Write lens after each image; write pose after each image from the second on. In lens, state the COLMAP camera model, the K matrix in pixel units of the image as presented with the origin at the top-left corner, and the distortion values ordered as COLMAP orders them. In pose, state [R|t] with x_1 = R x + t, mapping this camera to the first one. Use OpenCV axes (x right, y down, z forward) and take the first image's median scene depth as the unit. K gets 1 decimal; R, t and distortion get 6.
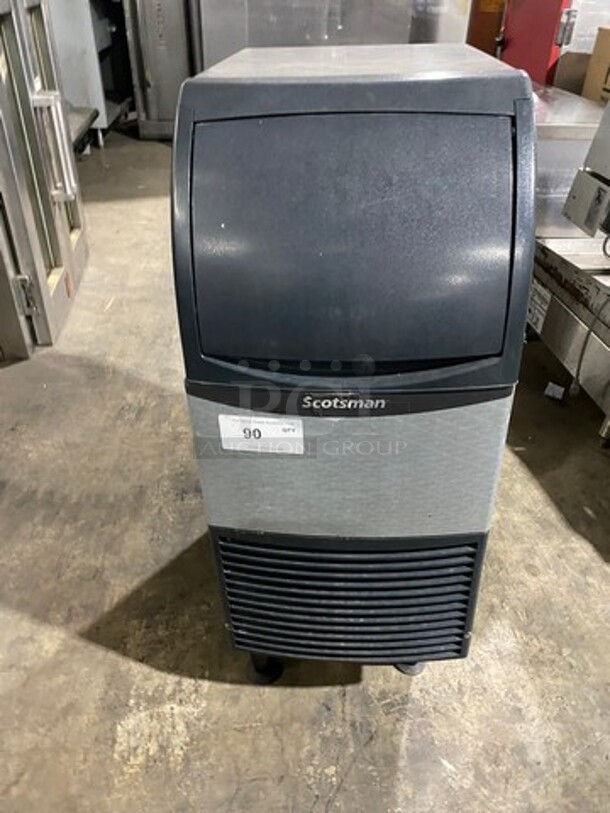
lens RADIAL K [[601.2, 0, 305.0], [0, 601.2, 406.5], [0, 0, 1]] dist [0.001158, -0.000140]
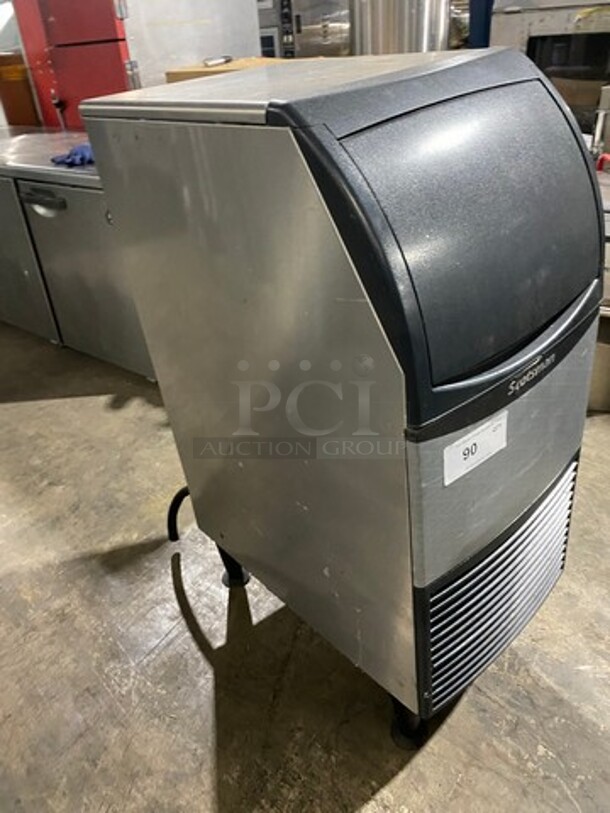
lens RADIAL K [[605.1, 0, 294.1], [0, 605.1, 416.9], [0, 0, 1]] dist [0.000144, -0.000083]
pose [[0.700305, -0.437978, 0.563692, -0.500111], [0.482563, 0.872355, 0.078290, -0.130451], [-0.526028, 0.217190, 0.822267, 0.245524]]
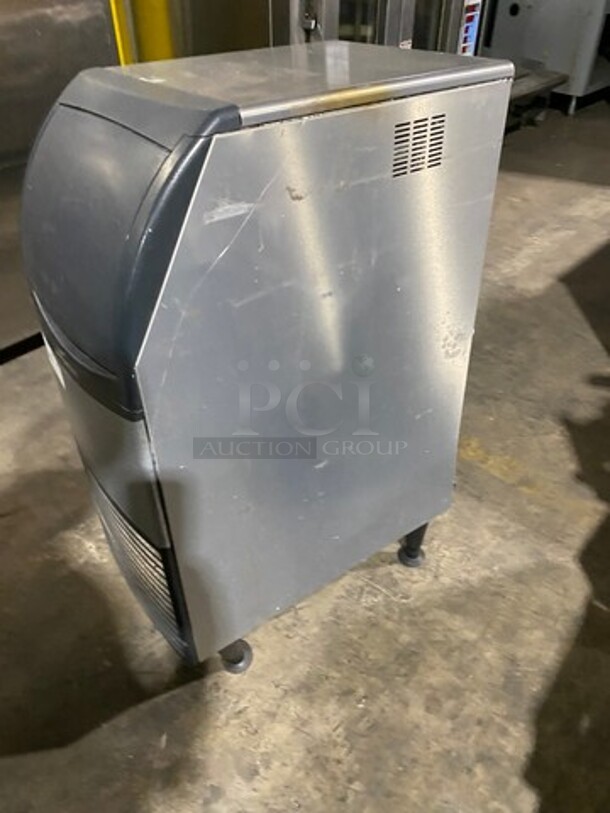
lens RADIAL K [[601.2, 0, 305.0], [0, 601.2, 406.5], [0, 0, 1]] dist [0.001158, -0.000140]
pose [[0.644604, 0.463056, -0.608330, 0.697900], [-0.423792, 0.878688, 0.219789, -0.236637], [0.636307, 0.116129, 0.762645, 0.253630]]
